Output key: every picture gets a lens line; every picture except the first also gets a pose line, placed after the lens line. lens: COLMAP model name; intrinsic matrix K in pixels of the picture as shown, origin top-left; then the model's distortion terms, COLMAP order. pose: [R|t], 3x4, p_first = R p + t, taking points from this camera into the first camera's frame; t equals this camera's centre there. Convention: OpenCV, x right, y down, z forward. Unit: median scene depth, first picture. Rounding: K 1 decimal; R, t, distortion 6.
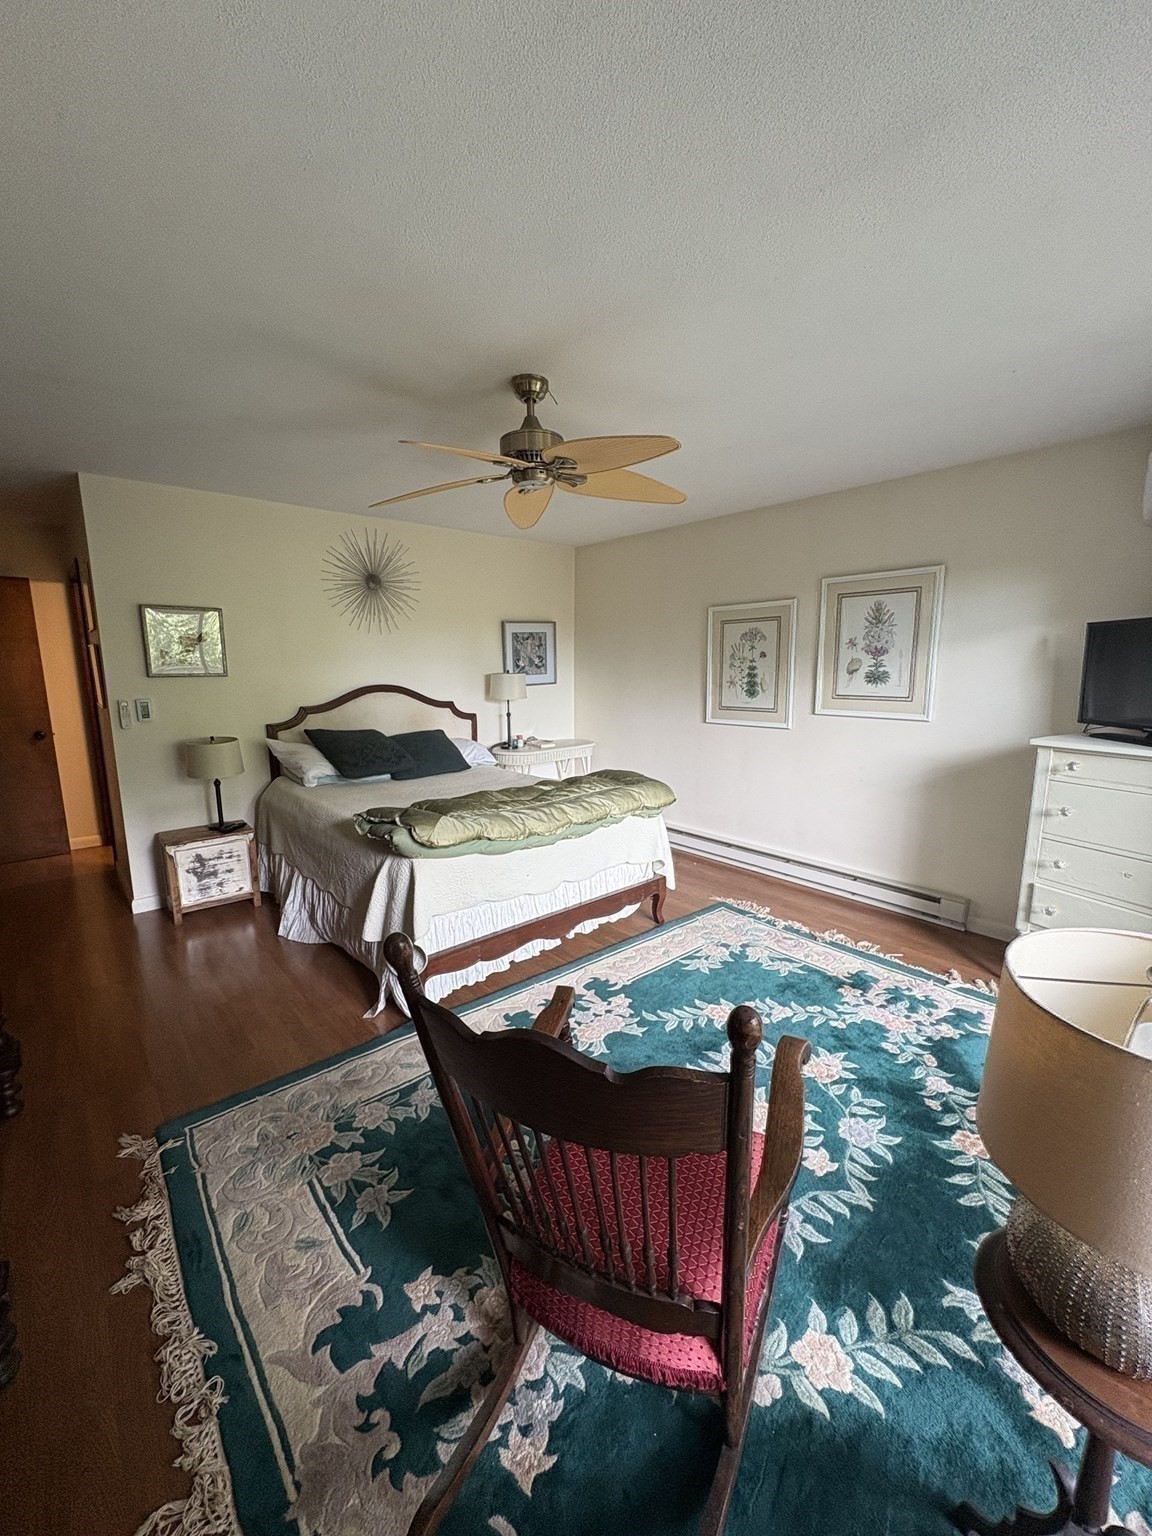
lens RADIAL K [[619.2, 0, 576.0], [0, 619.2, 768.0], [0, 0, 1]] dist [0.002460, 0.000094]
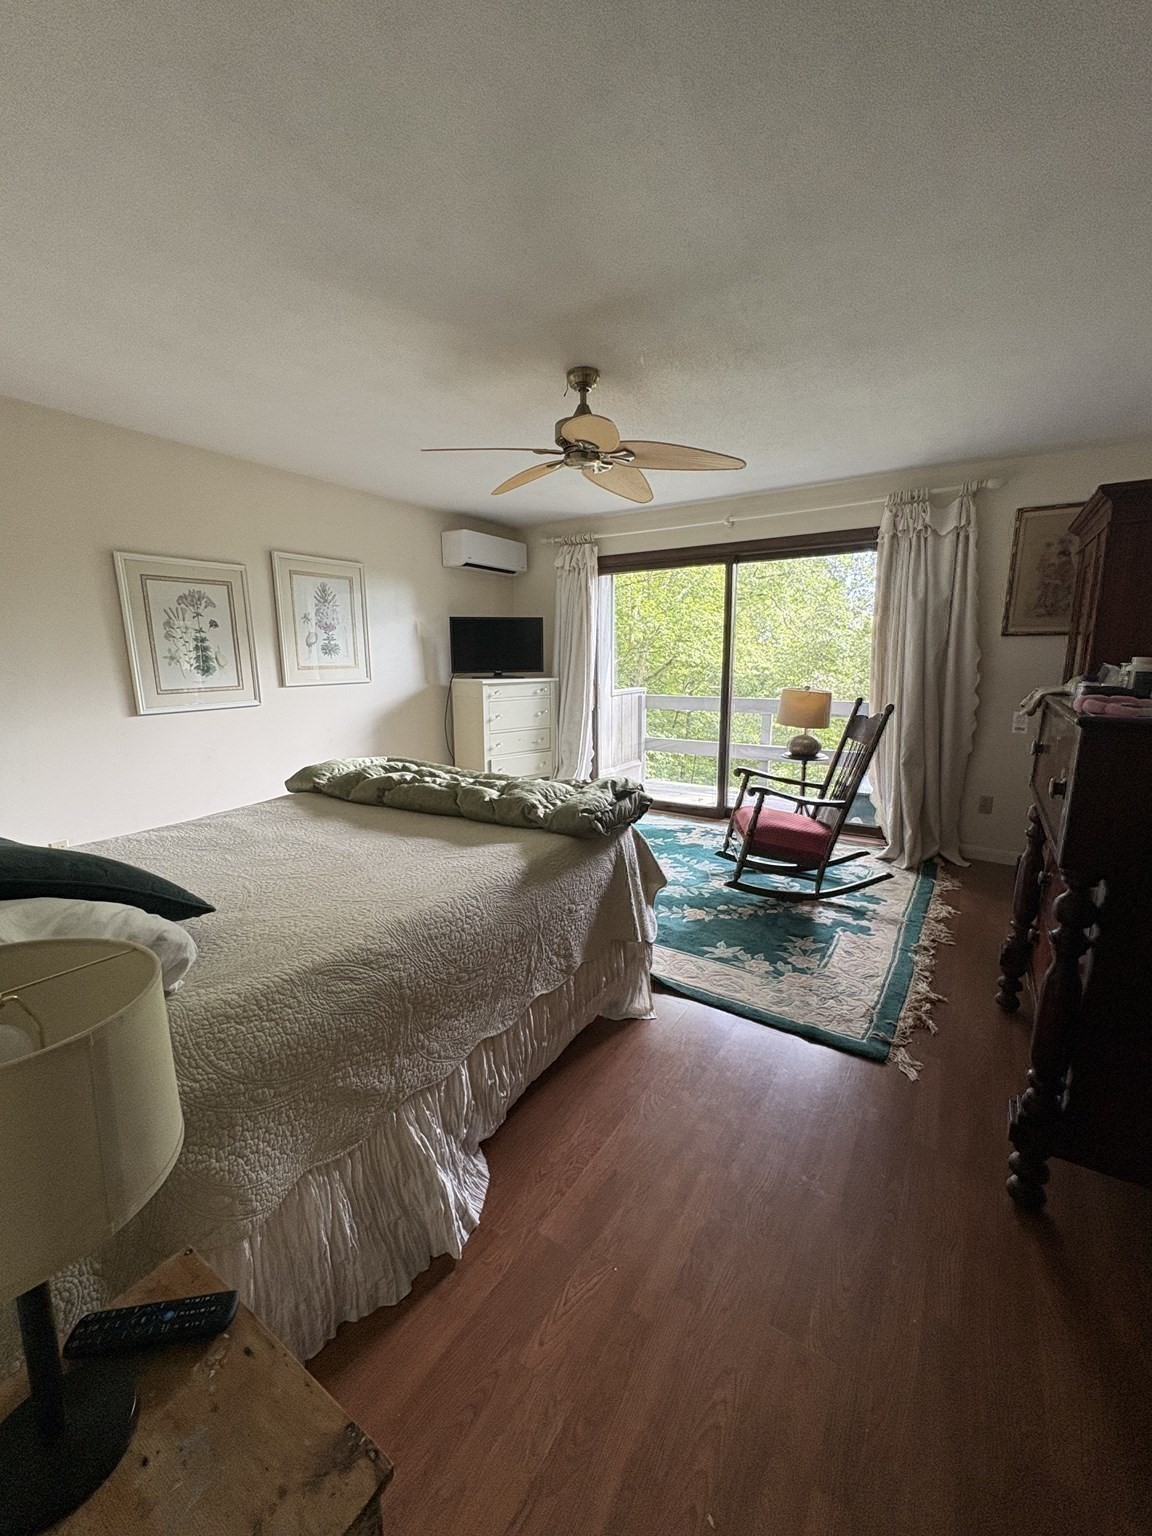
lens RADIAL K [[619.2, 0, 576.0], [0, 619.2, 768.0], [0, 0, 1]] dist [0.002460, 0.000094]
pose [[-0.283289, -0.167005, 0.944382, -0.791126], [0.167123, 0.961058, 0.220087, -0.112421], [-0.944361, 0.220176, -0.244346, 0.906497]]
